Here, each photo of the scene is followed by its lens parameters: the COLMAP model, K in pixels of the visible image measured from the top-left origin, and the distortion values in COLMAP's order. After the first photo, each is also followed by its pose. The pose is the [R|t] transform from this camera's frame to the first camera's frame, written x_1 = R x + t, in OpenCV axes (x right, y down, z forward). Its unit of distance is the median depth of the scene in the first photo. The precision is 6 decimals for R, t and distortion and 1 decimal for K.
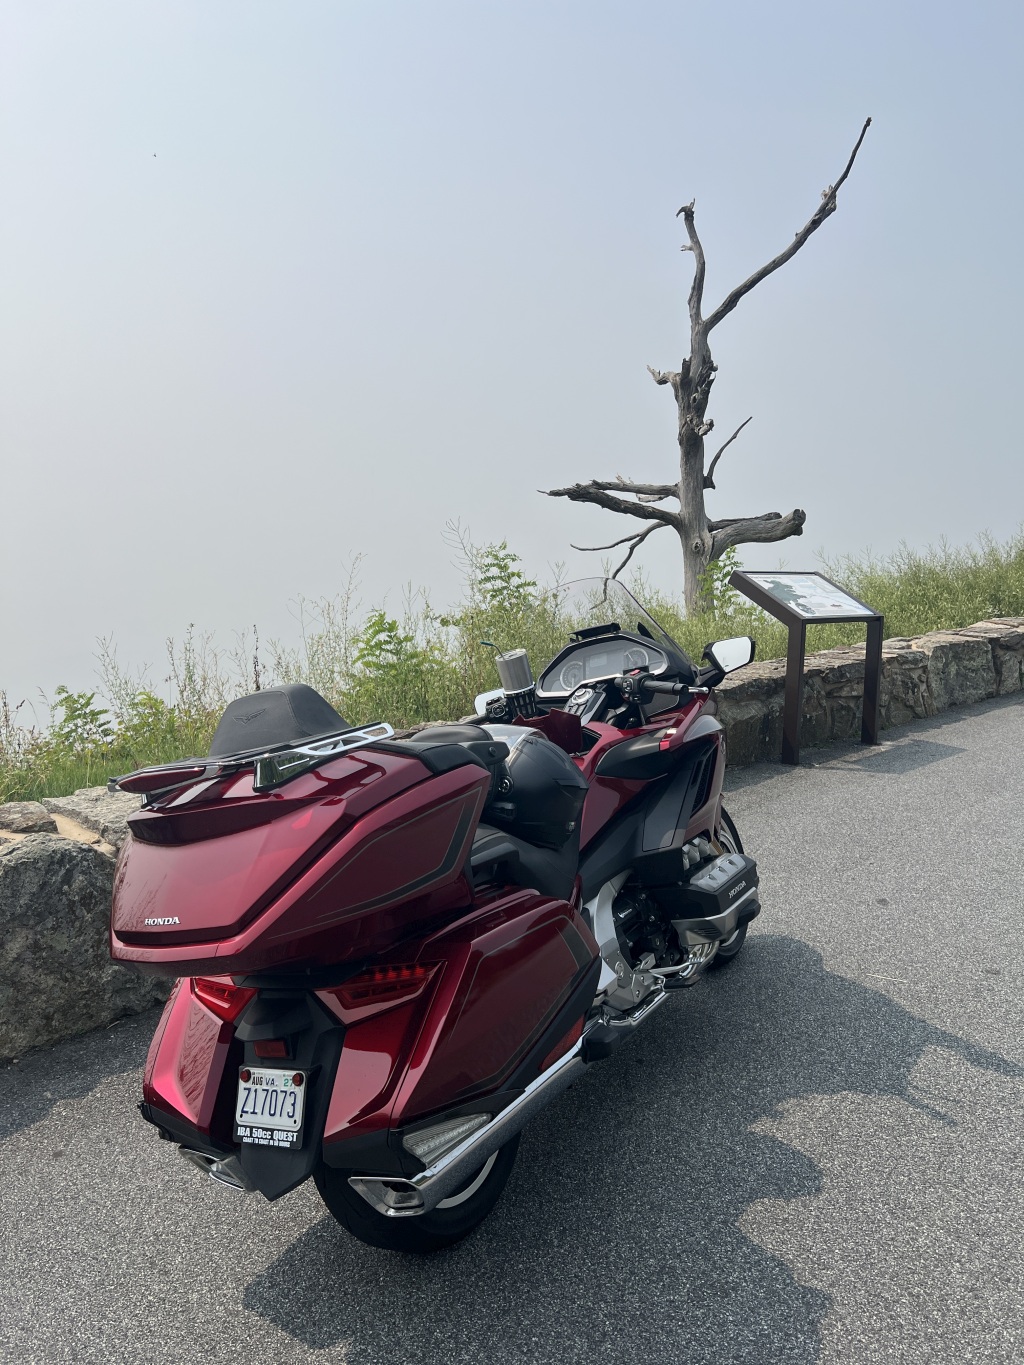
lens RADIAL K [[1035.7, 0, 512.0], [0, 1035.7, 682.5], [0, 0, 1]] dist [0.079945, -0.116495]
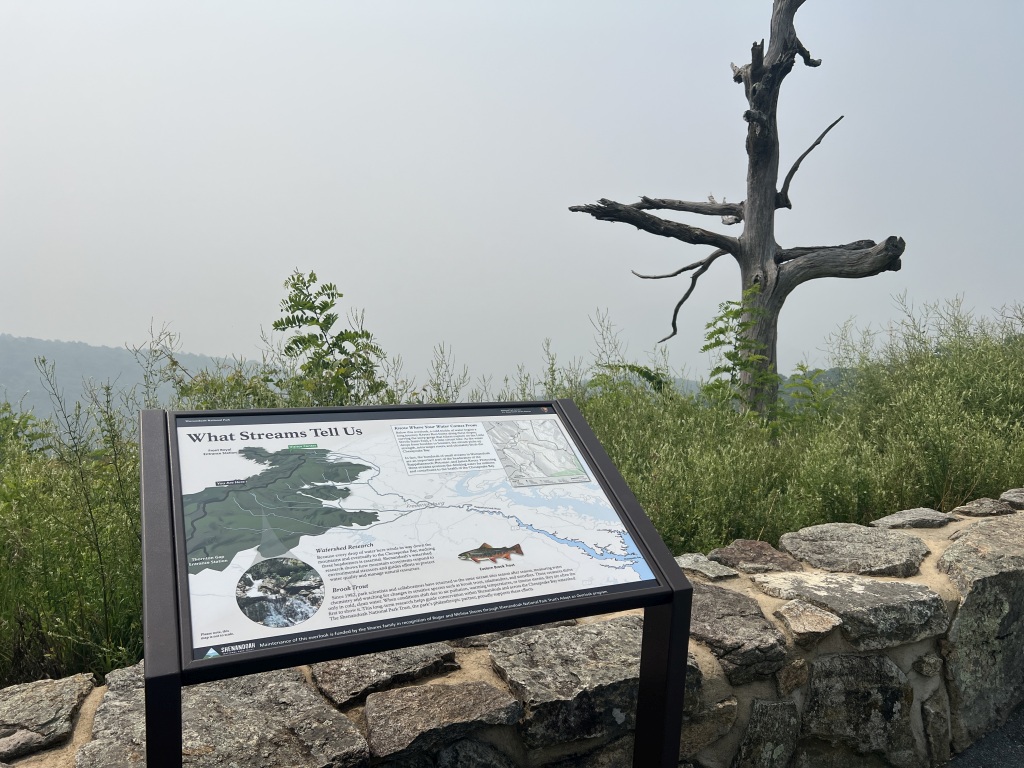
lens RADIAL K [[777.0, 0, 512.0], [0, 777.0, 384.0], [0, 0, 1]] dist [0.079945, -0.116495]
pose [[0.957690, 0.077156, -0.277268, 0.170397], [-0.070331, 0.996927, 0.034492, -0.057987], [0.279077, -0.013532, 0.960173, 0.363470]]
